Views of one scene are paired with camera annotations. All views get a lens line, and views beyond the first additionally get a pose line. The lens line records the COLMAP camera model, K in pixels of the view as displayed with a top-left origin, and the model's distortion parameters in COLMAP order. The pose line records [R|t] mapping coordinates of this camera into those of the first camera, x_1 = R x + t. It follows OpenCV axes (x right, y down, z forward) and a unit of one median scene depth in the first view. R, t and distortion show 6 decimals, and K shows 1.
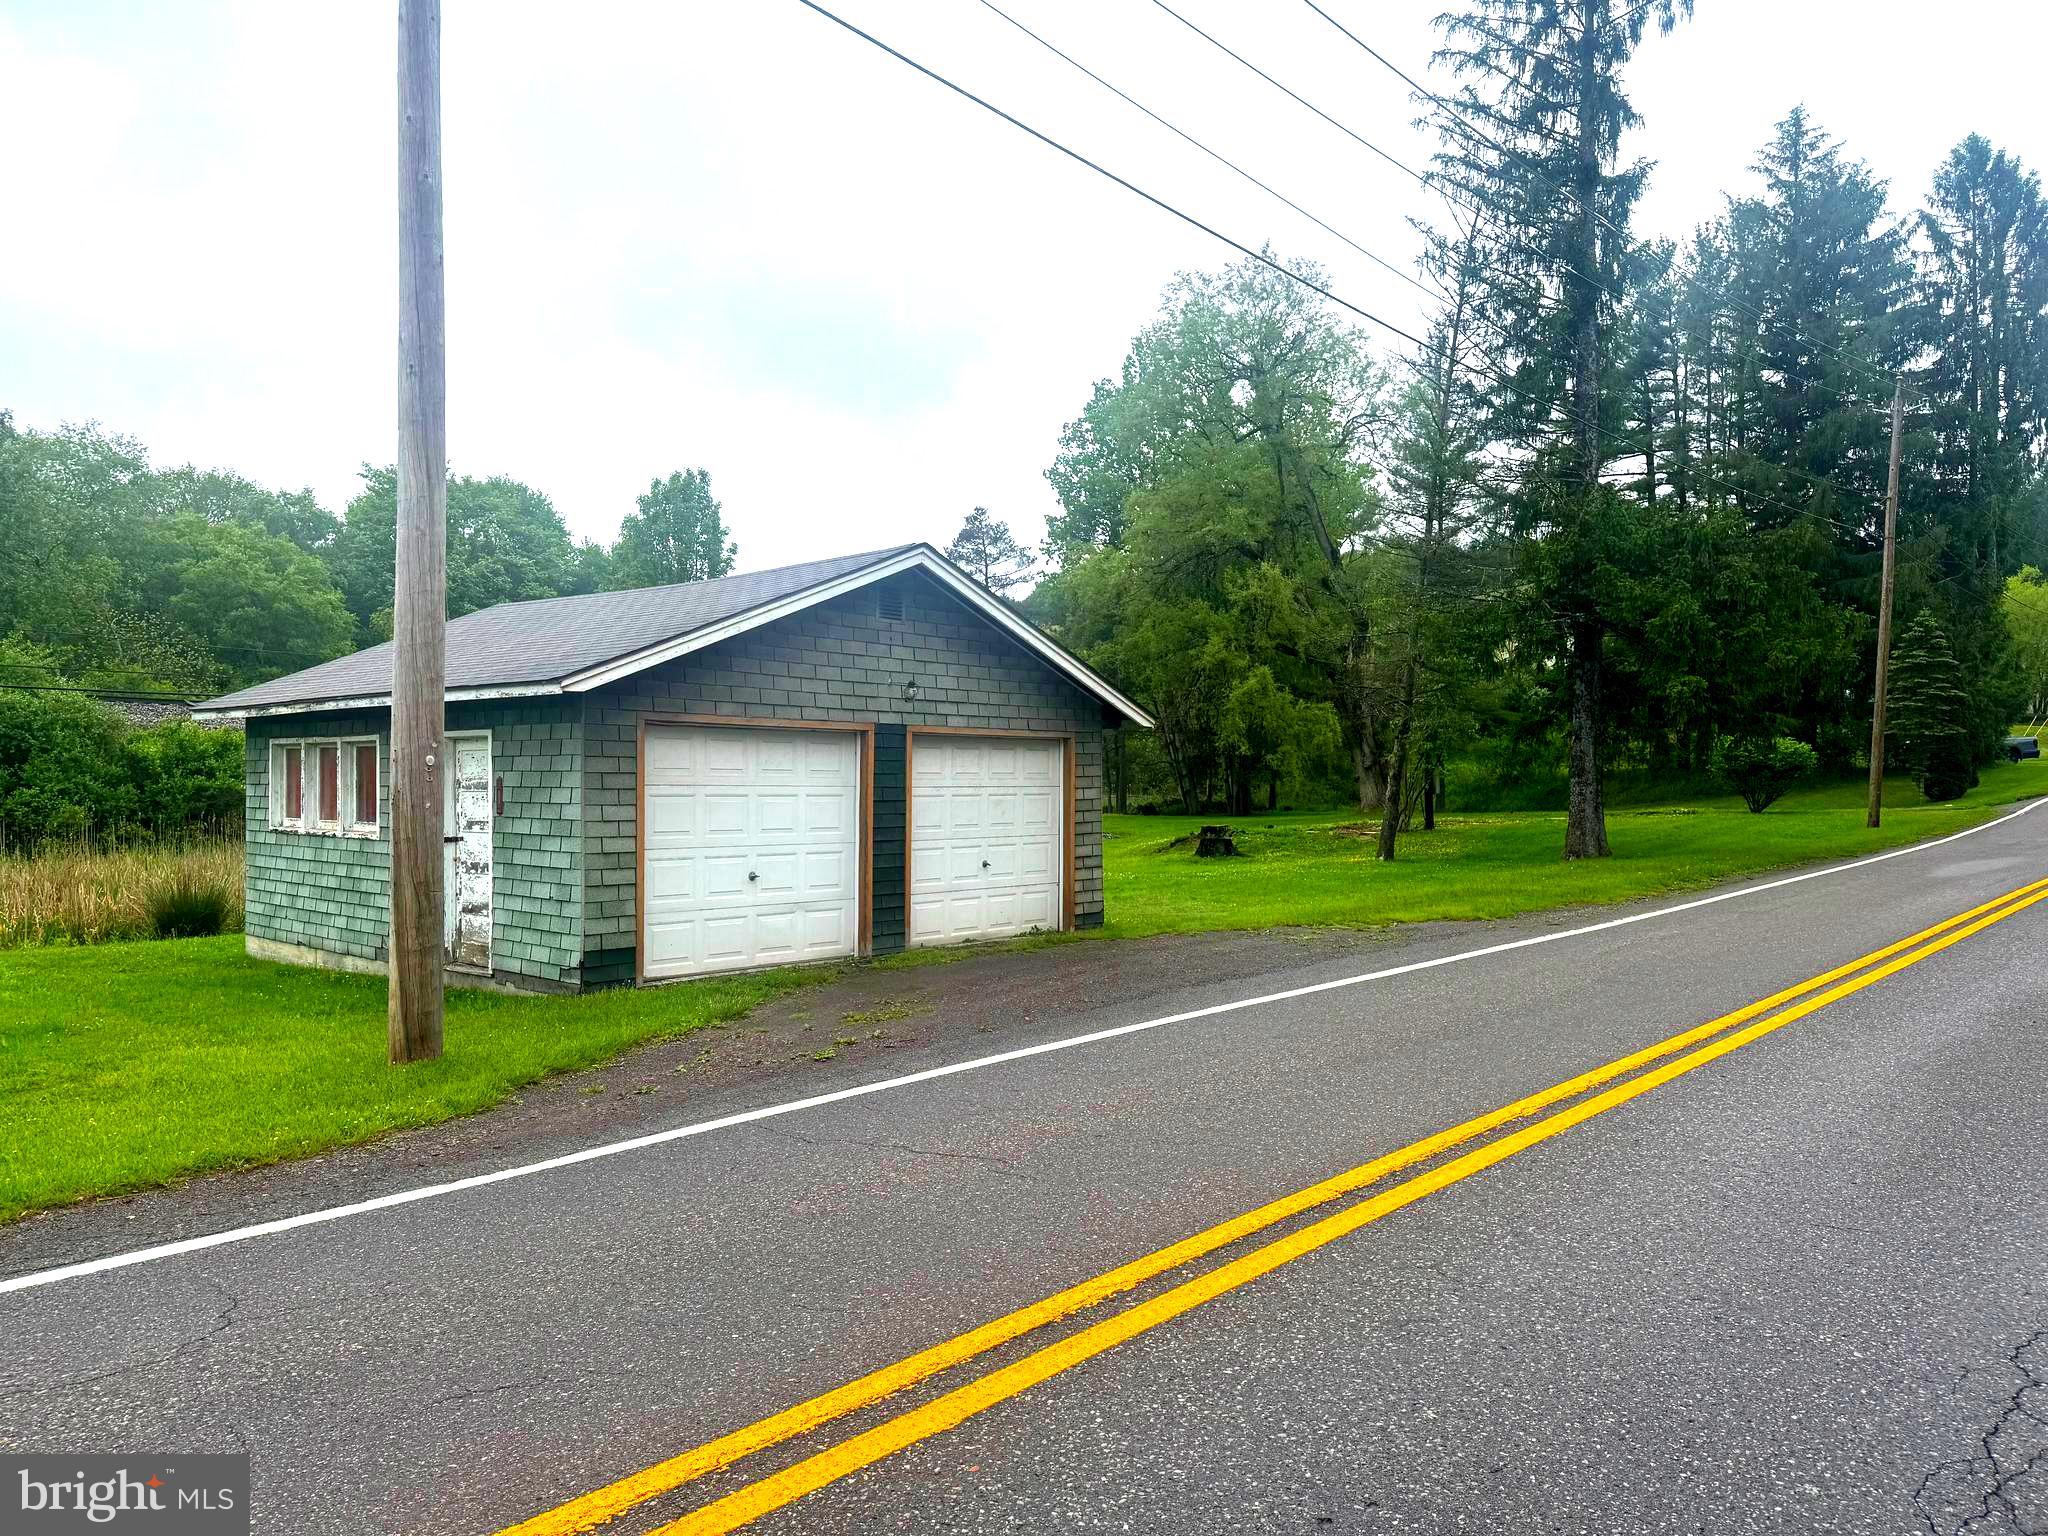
lens RADIAL K [[1378.9, 0, 1031.8], [0, 1378.9, 802.3], [0, 0, 1]] dist [0.092194, -0.147584]
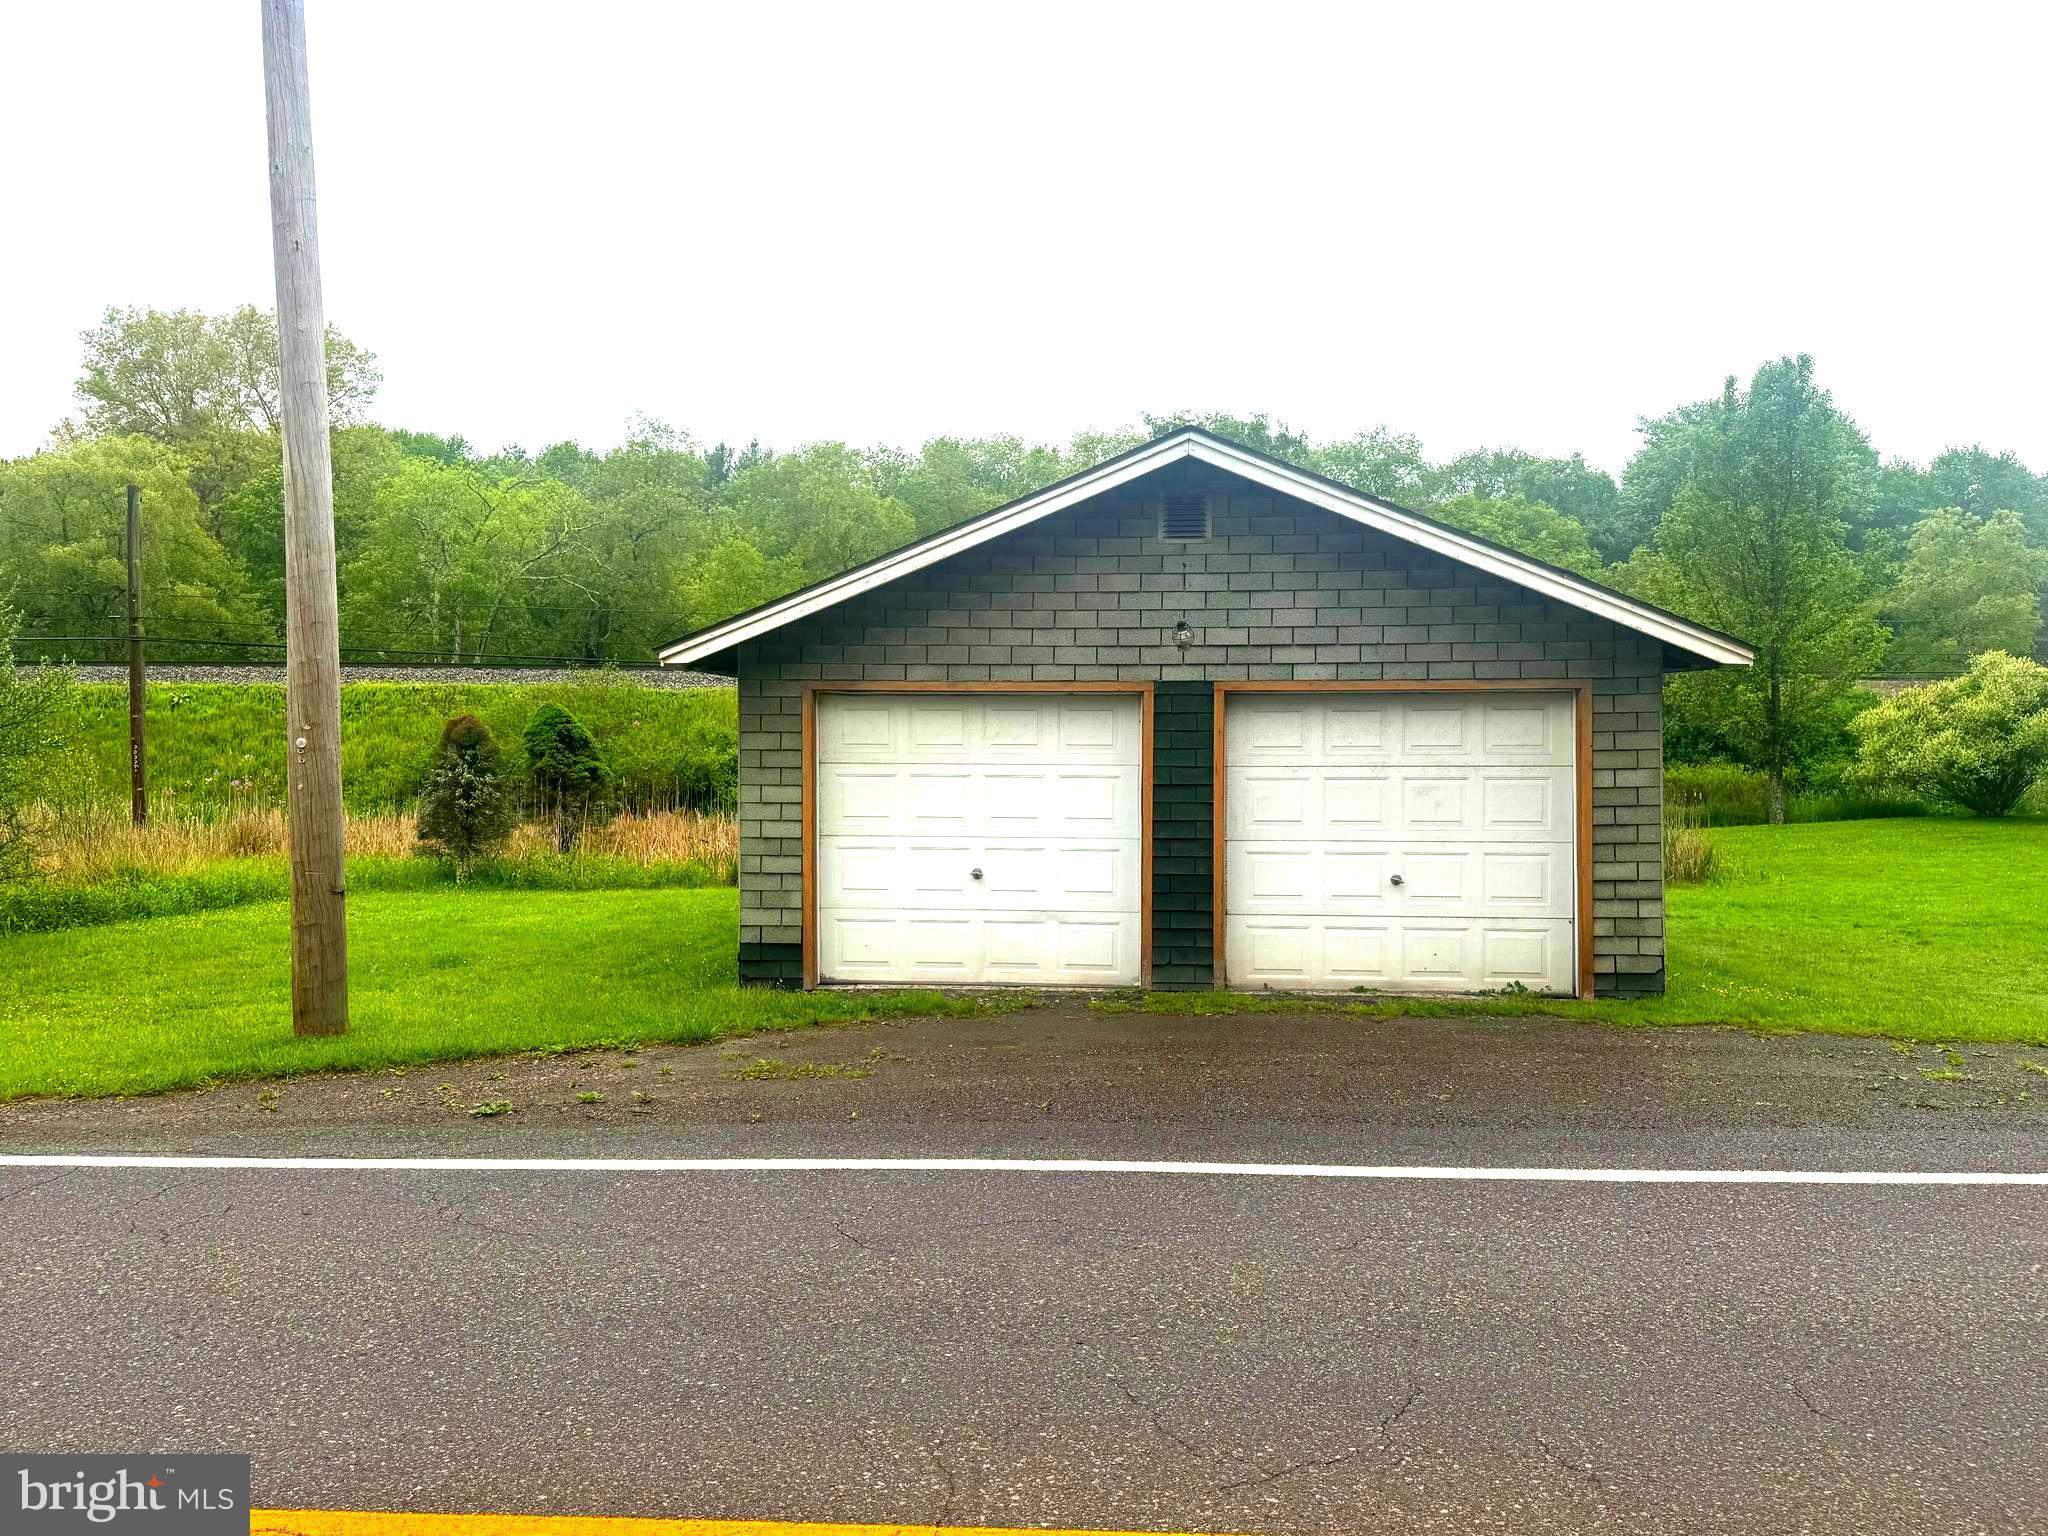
lens RADIAL K [[1415.6, 0, 1024.0], [0, 1415.6, 768.0], [0, 0, 1]] dist [0.034684, -0.064094]
pose [[0.603162, 0.013671, -0.797501, 0.390089], [-0.010294, 0.999903, 0.009355, -0.014337], [0.797552, 0.002567, 0.603245, 0.413215]]
